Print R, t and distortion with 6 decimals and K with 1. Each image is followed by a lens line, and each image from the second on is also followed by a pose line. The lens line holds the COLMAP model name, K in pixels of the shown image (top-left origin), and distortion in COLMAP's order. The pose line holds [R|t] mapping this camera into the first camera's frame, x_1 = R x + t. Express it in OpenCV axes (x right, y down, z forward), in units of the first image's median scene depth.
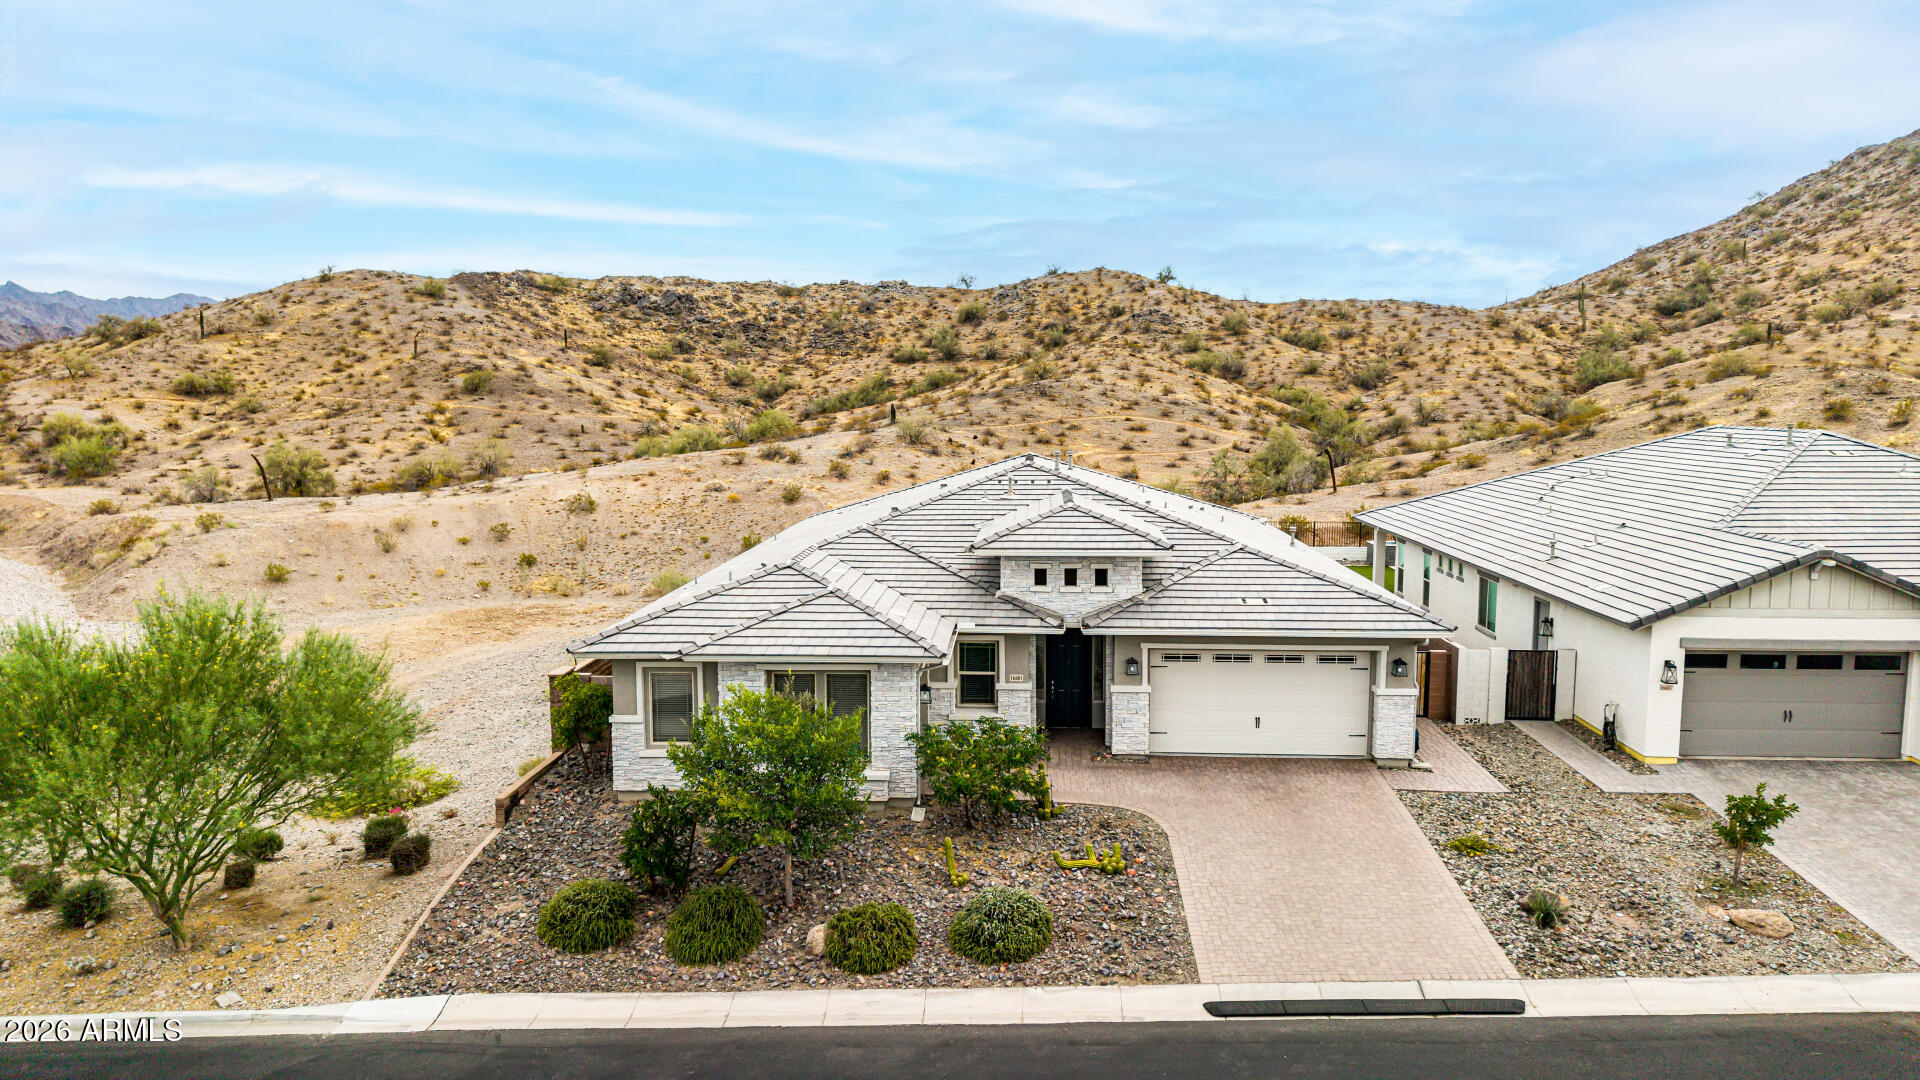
lens RADIAL K [[1275.5, 0, 960.2], [0, 1275.5, 555.1], [0, 0, 1]] dist [0.049798, -0.054364]
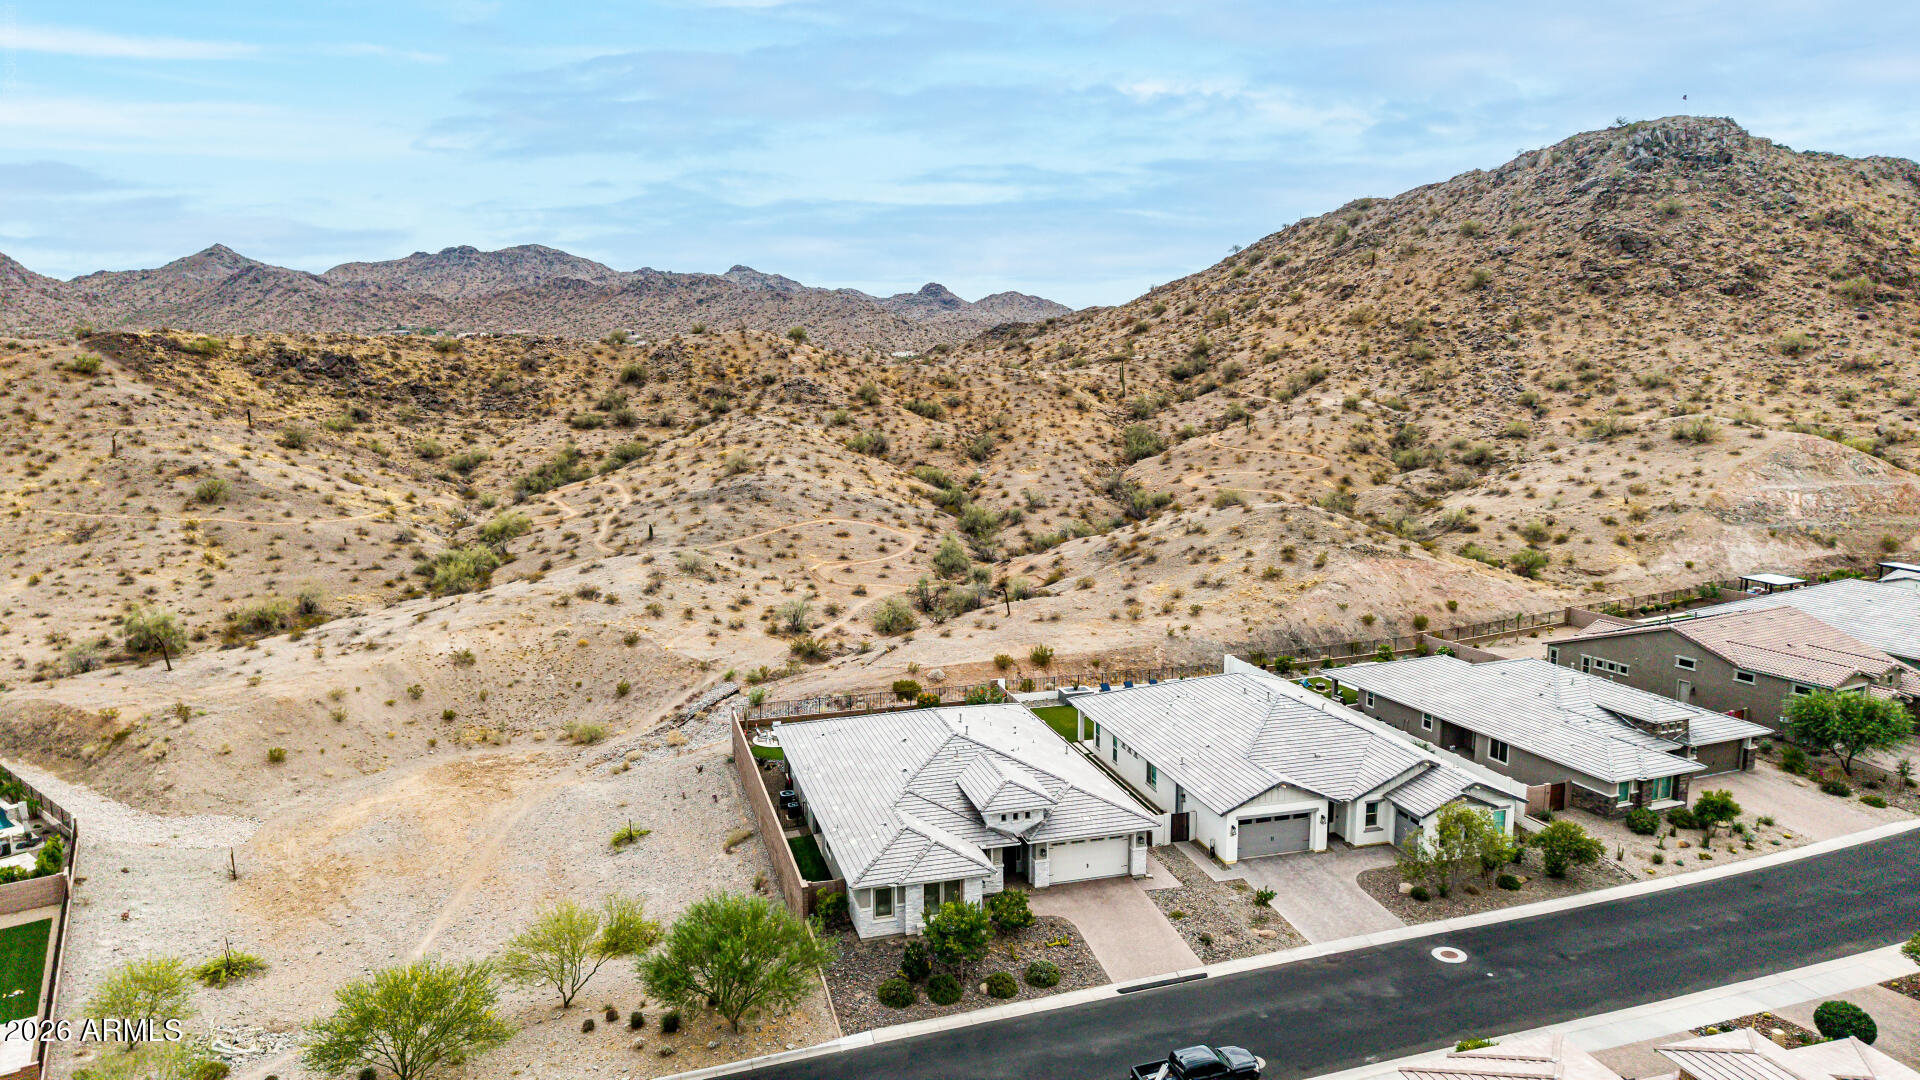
lens RADIAL K [[1281.9, 0, 957.5], [0, 1281.9, 549.6], [0, 0, 1]] dist [0.031509, -0.030844]
pose [[0.942513, -0.054055, 0.329768, -0.161389], [0.040230, 0.998007, 0.048608, -0.124802], [-0.331738, -0.032547, 0.942810, -0.251422]]
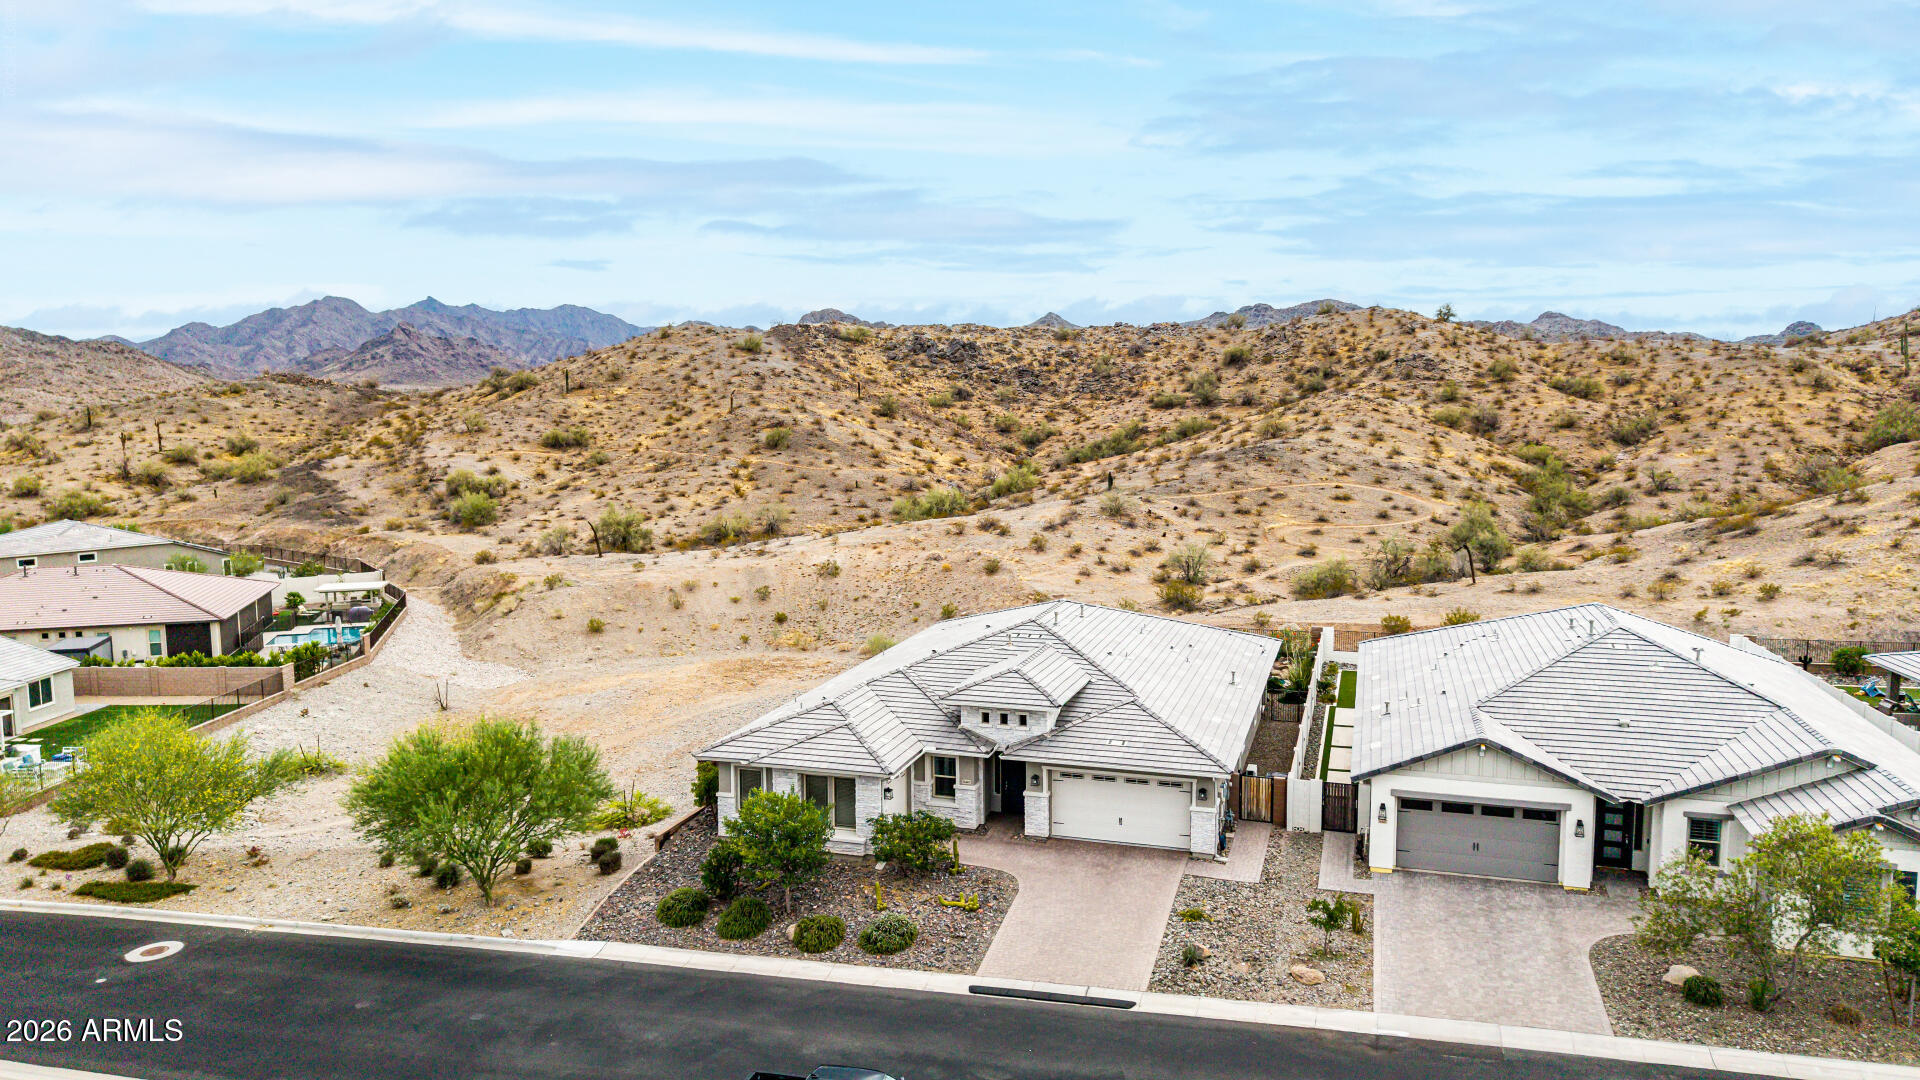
lens RADIAL K [[1305.1, 0, 960.3], [0, 1305.1, 560.0], [0, 0, 1]] dist [0.061622, -0.085392]
pose [[0.969317, 0.028903, -0.244110, 0.086622], [-0.028624, 0.999579, 0.004688, -0.038084], [0.244143, 0.002444, 0.969736, -0.117206]]
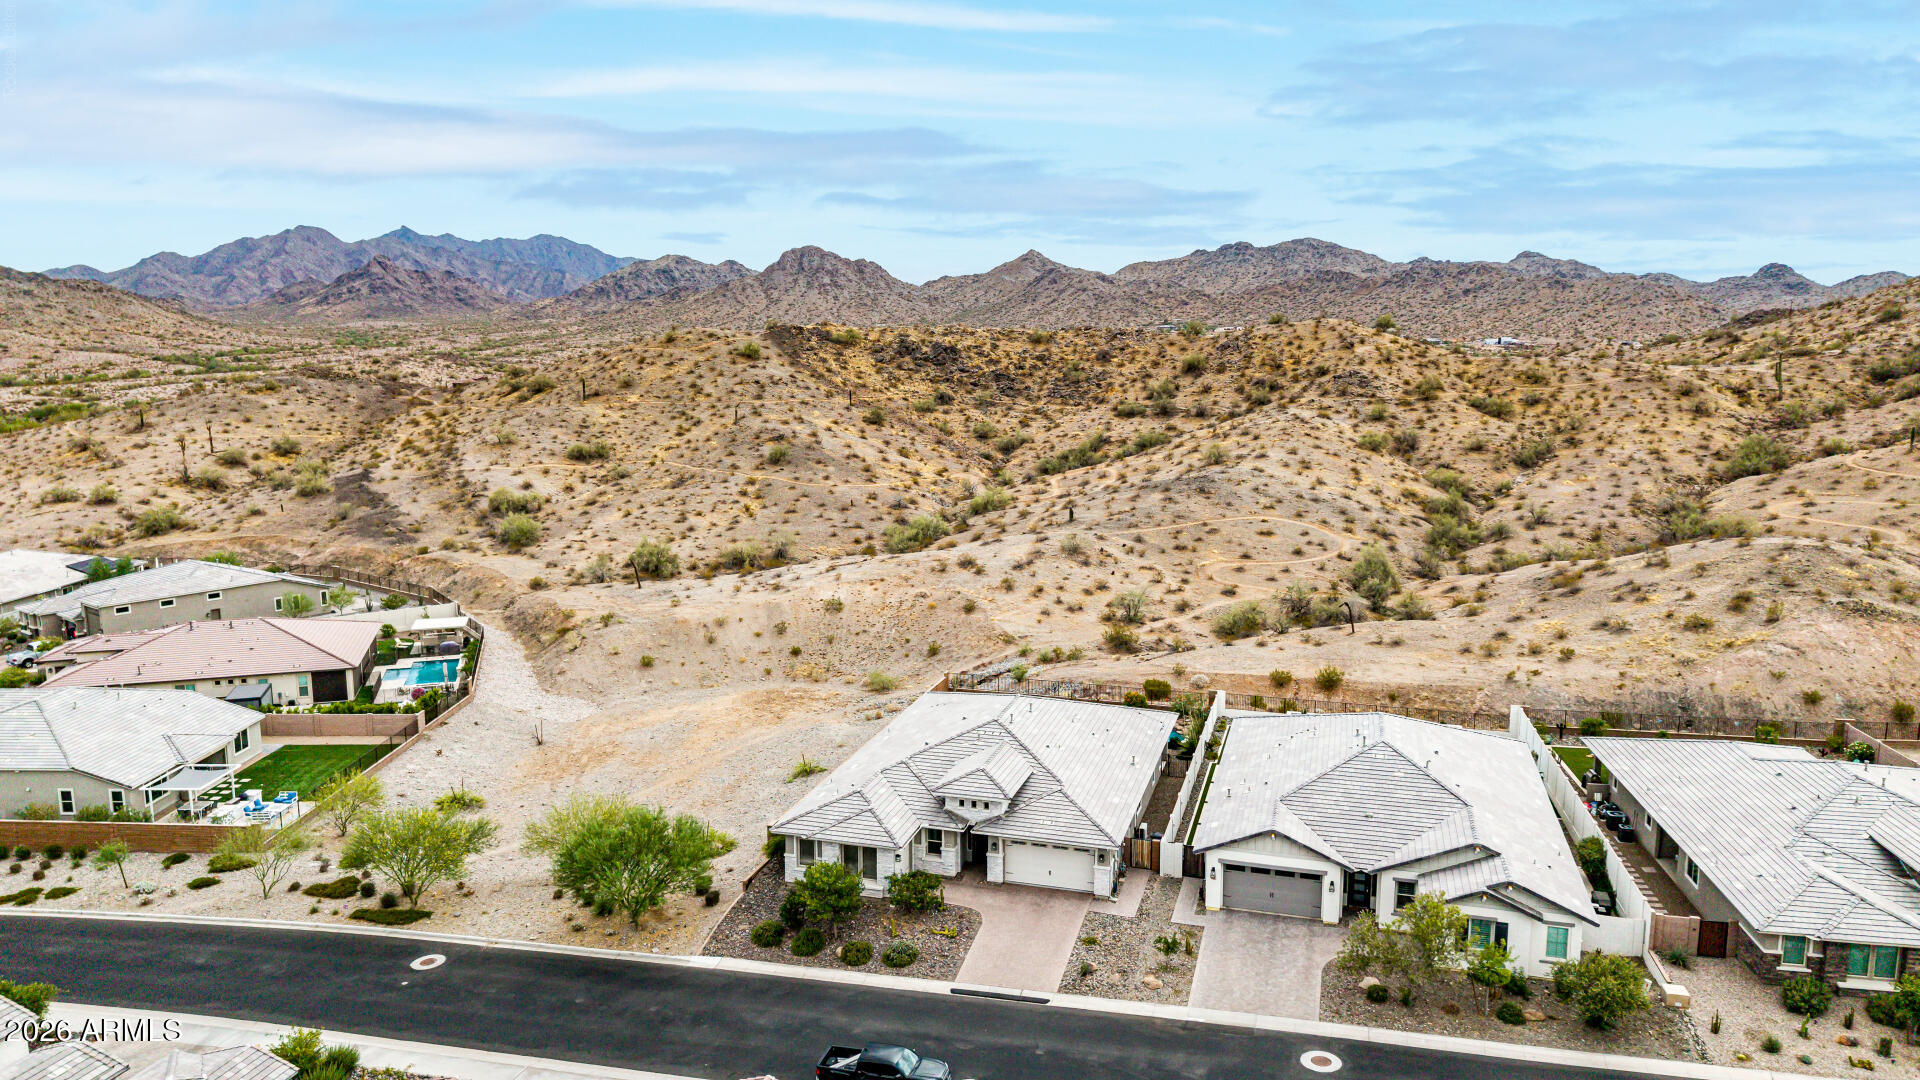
lens RADIAL K [[1297.0, 0, 962.2], [0, 1297.0, 565.4], [0, 0, 1]] dist [0.082383, -0.138897]
pose [[0.973100, 0.043566, -0.226225, 0.122005], [-0.030864, 0.997758, 0.059385, -0.117215], [0.228304, -0.050806, 0.972263, -0.273768]]
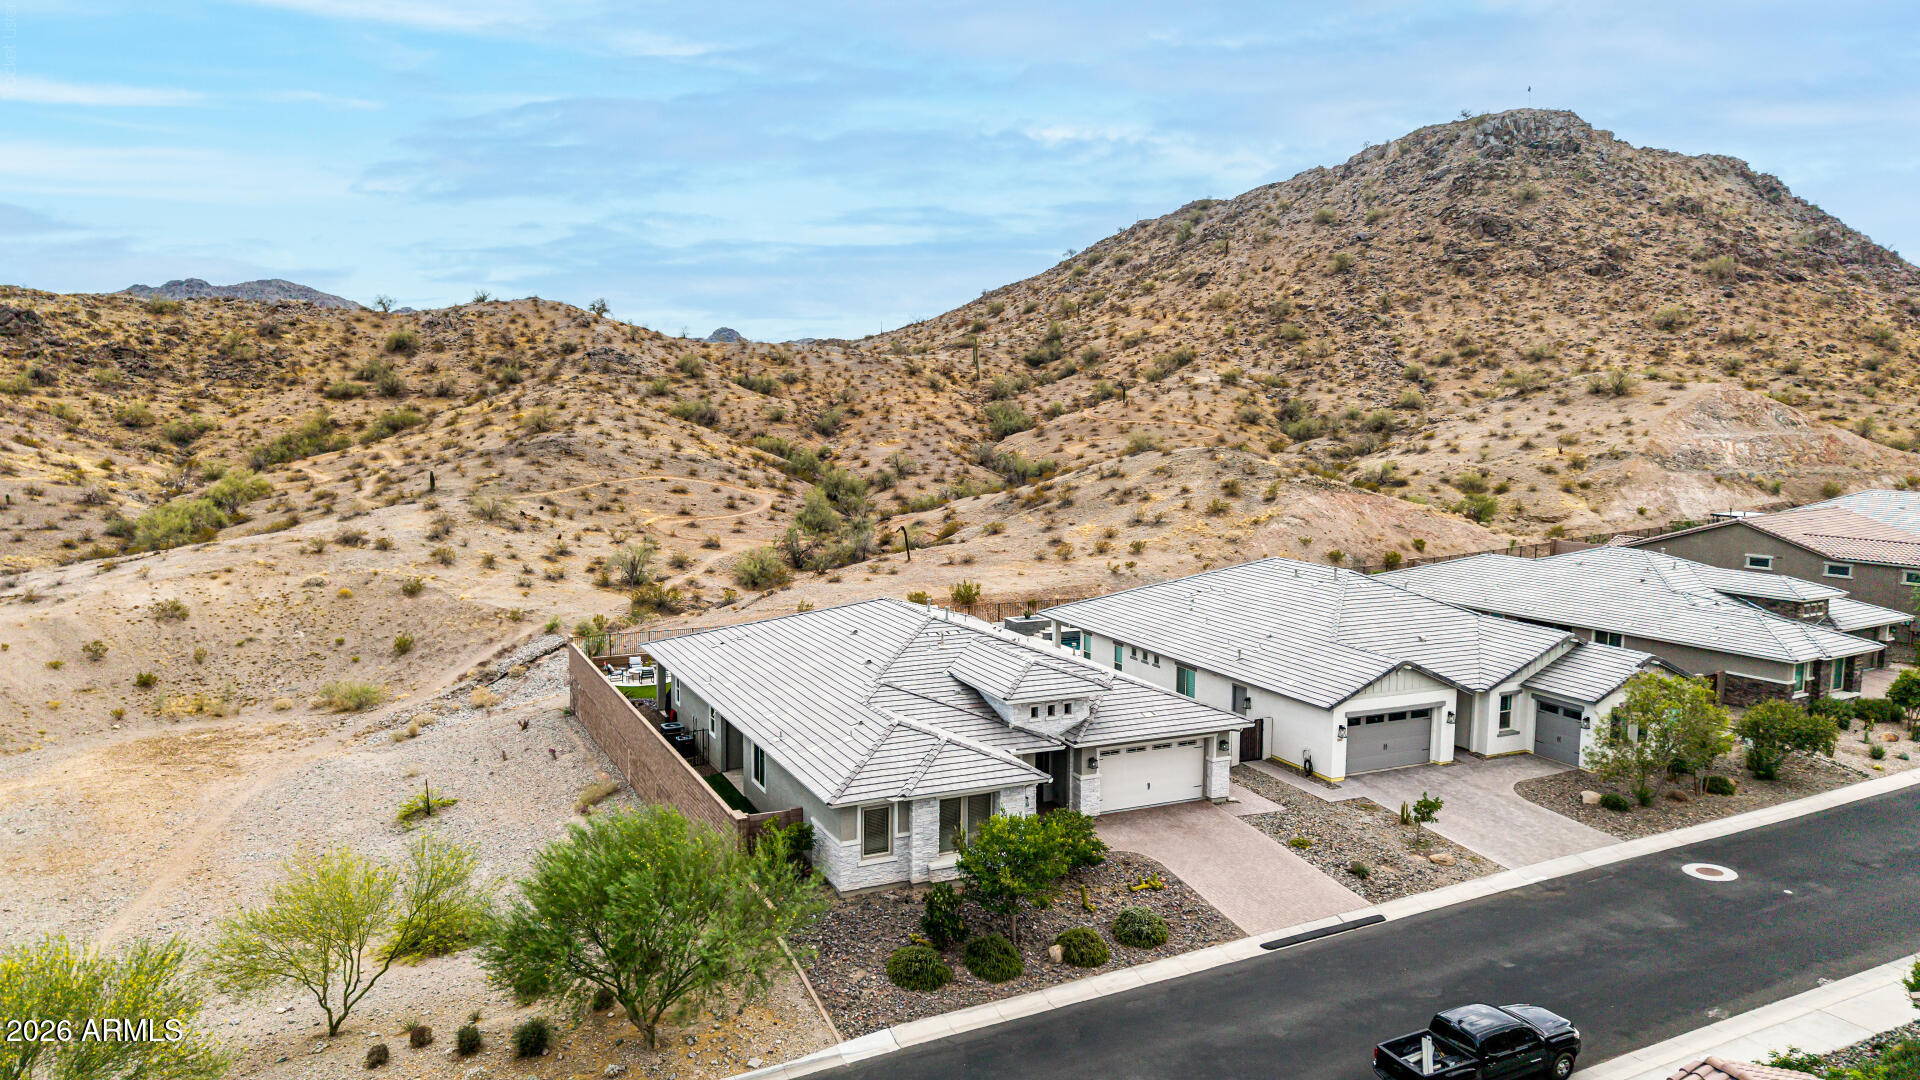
lens RADIAL K [[1328.5, 0, 960.2], [0, 1328.5, 549.0], [0, 0, 1]] dist [0.043646, -0.058078]
pose [[0.878664, -0.047581, 0.475064, -0.162924], [0.049267, 0.998746, 0.008909, -0.042310], [-0.474892, 0.015577, 0.879906, -0.084316]]
